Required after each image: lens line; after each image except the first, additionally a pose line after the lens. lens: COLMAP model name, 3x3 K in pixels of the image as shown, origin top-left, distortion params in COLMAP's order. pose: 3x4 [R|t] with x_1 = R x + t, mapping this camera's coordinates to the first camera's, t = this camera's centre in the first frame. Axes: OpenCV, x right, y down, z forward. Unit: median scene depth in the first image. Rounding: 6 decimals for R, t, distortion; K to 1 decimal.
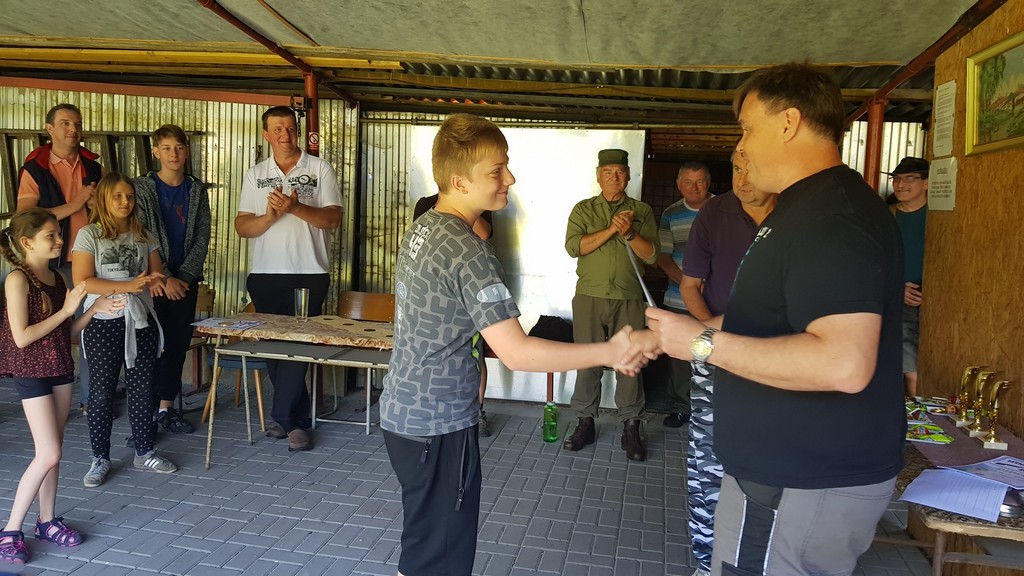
lens RADIAL K [[800.6, 0, 503.4], [0, 800.6, 275.2], [0, 0, 1]] dist [0.060648, -0.108497]
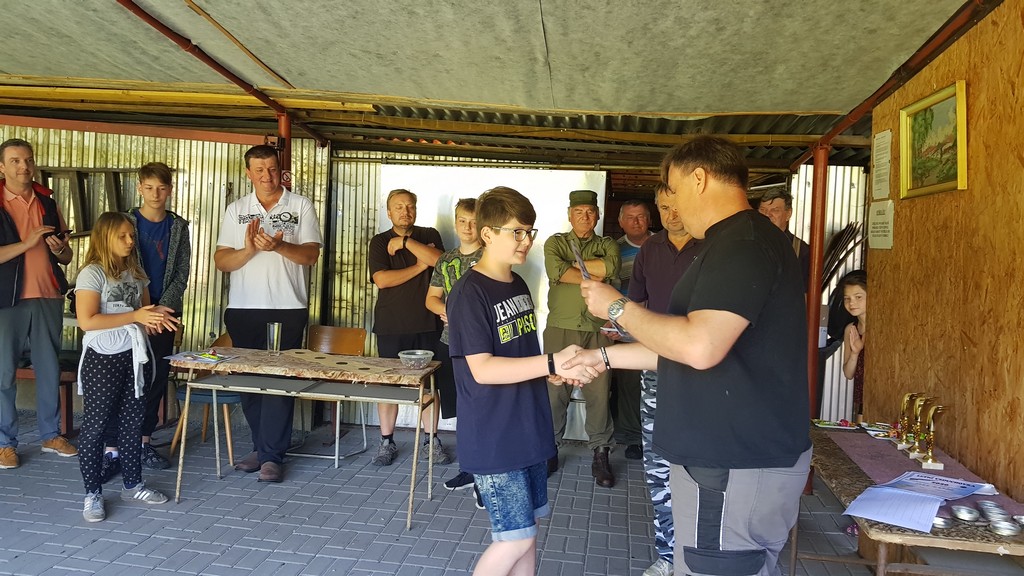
lens RADIAL K [[800.6, 0, 506.2], [0, 800.6, 268.3], [0, 0, 1]] dist [0.060648, -0.108497]
pose [[0.998624, 0.001784, 0.052415, -0.009961], [0.000991, 0.998601, -0.052868, 0.001587], [-0.052436, 0.052847, 0.997225, -0.034093]]
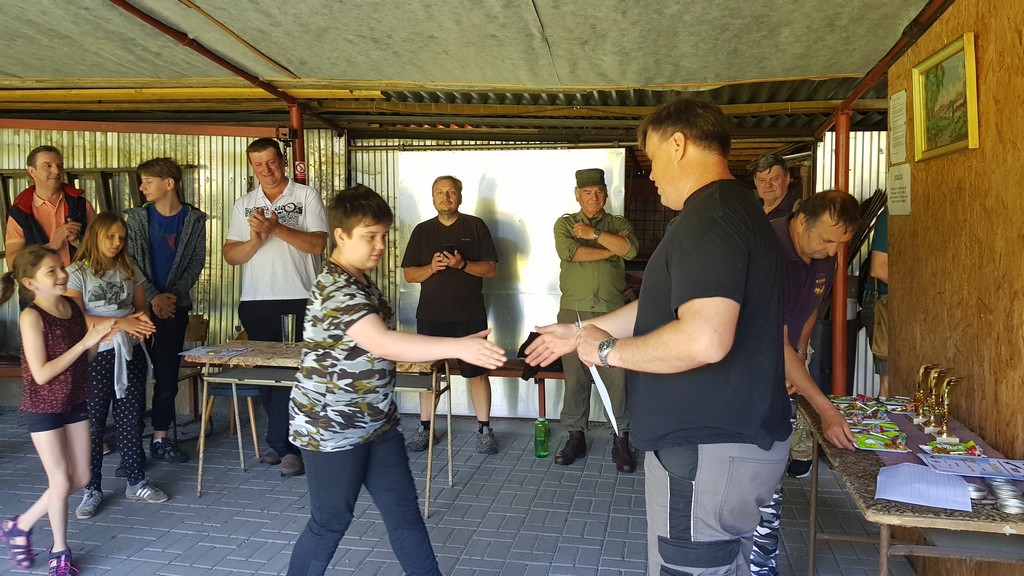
lens RADIAL K [[800.6, 0, 519.5], [0, 800.6, 264.0], [0, 0, 1]] dist [0.060648, -0.108497]
pose [[0.999292, -0.037276, 0.005059, 0.035065], [0.037446, 0.998520, -0.039429, 0.003276], [-0.003581, 0.039591, 0.999210, -0.019545]]
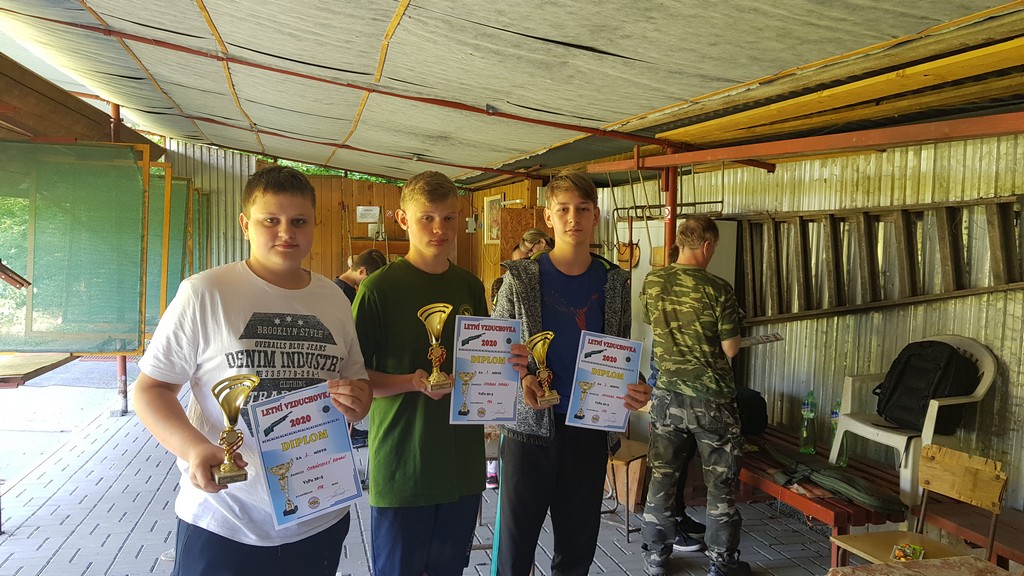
lens RADIAL K [[800.6, 0, 503.9], [0, 800.6, 272.2], [0, 0, 1]] dist [0.060648, -0.108497]
pose [[0.425005, 0.002639, -0.905187, -0.006053], [-0.101373, 0.993844, -0.044700, -0.068198], [0.899497, 0.110759, 0.422656, 0.503210]]
